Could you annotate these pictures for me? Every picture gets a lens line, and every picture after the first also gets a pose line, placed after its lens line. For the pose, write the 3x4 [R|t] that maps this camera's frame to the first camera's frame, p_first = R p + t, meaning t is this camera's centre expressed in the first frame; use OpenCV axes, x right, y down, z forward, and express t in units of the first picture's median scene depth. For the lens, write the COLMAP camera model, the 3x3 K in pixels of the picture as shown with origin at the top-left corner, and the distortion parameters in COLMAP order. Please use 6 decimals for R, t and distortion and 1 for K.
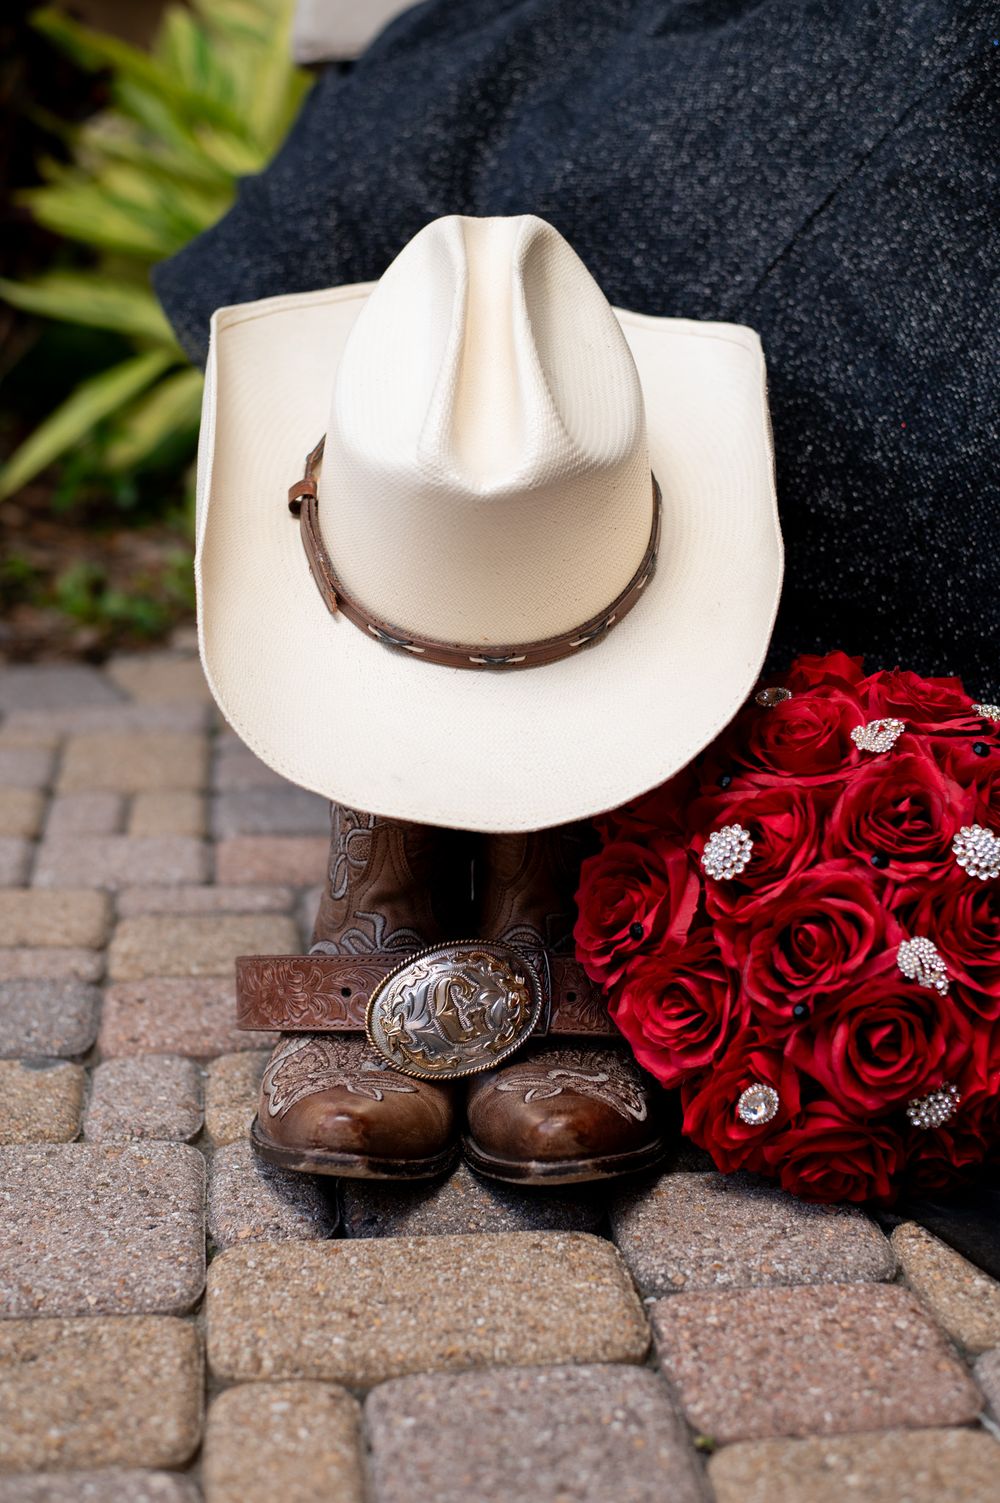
lens RADIAL K [[2555.7, 0, 500.8], [0, 2555.7, 746.1], [0, 0, 1]] dist [-0.120706, 0.000000]
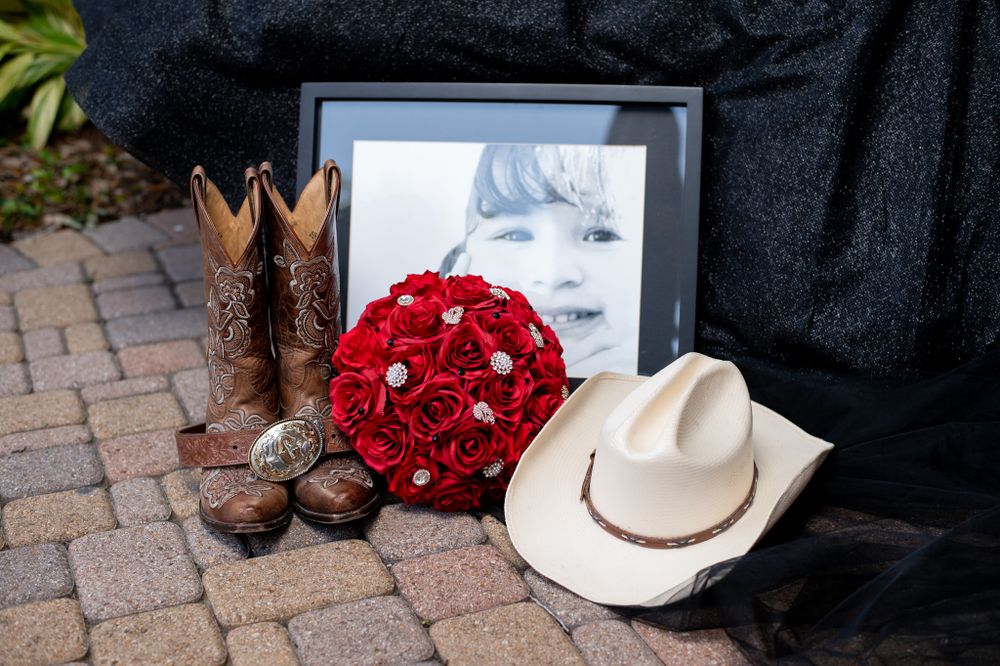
lens RADIAL K [[1700.4, 0, 494.0], [0, 1700.4, 336.1], [0, 0, 1]] dist [-0.120706, 0.000000]
pose [[0.971269, -0.128124, 0.200549, -0.136003], [0.099384, 0.984075, 0.147374, -0.218269], [-0.216238, -0.123208, 0.968536, -0.544818]]
